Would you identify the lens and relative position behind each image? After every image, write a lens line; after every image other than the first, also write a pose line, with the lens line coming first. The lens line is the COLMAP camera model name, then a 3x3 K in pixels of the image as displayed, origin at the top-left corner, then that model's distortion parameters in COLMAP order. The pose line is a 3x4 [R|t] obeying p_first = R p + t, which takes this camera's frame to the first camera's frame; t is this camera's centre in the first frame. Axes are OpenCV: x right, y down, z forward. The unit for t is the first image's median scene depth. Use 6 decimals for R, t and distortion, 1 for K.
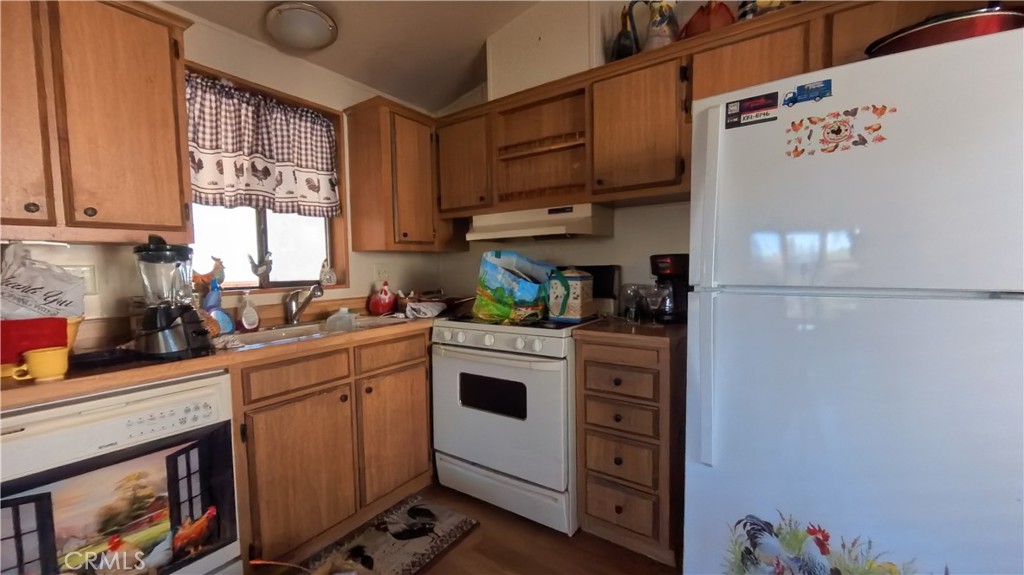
lens RADIAL K [[399.5, 0, 512.0], [0, 399.5, 287.5], [0, 0, 1]] dist [-0.000922, -0.003691]
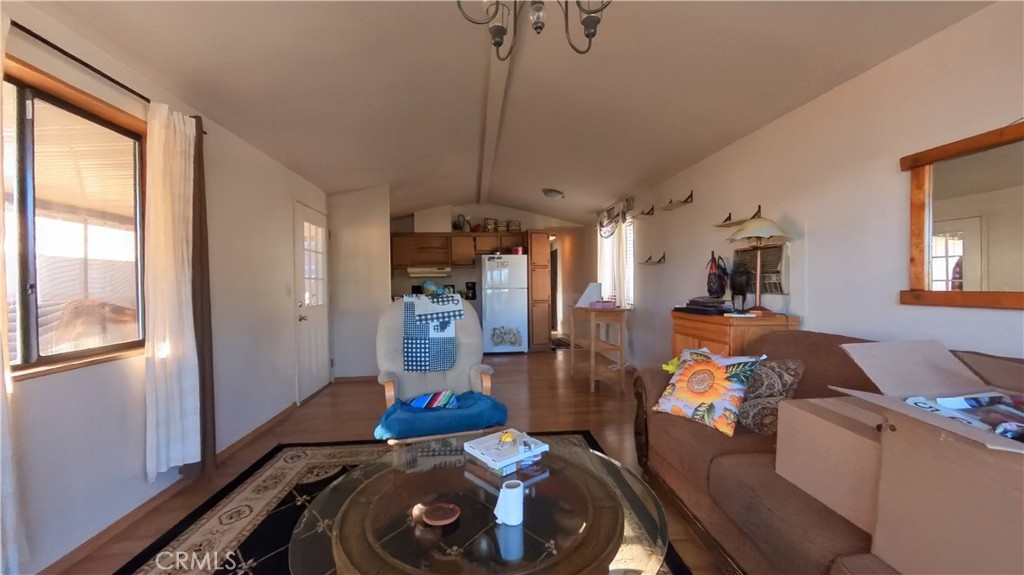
lens RADIAL K [[423.8, 0, 512.0], [0, 423.8, 287.5], [0, 0, 1]] dist [-0.000194, -0.000012]
pose [[0.743471, 0.004457, 0.668753, -2.323162], [0.033450, 0.998478, -0.043842, 0.187811], [-0.667931, 0.054965, 0.742191, -2.645977]]
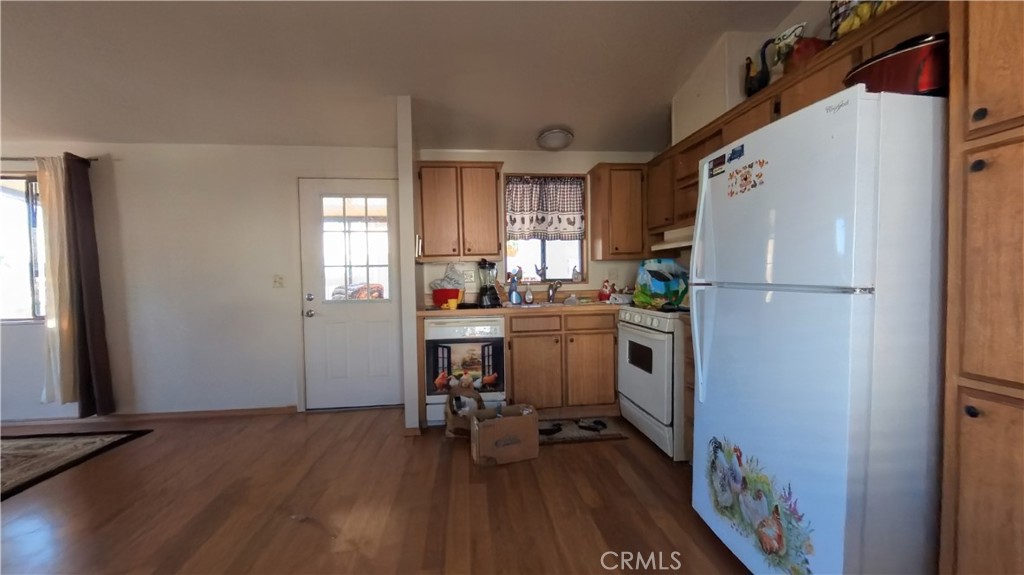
lens RADIAL K [[423.8, 0, 512.0], [0, 423.8, 287.5], [0, 0, 1]] dist [-0.000194, -0.000012]
pose [[0.646399, 0.026078, -0.762554, 0.904504], [-0.033451, 0.999423, 0.005823, 0.021933], [0.762266, 0.021745, 0.646899, -0.421351]]
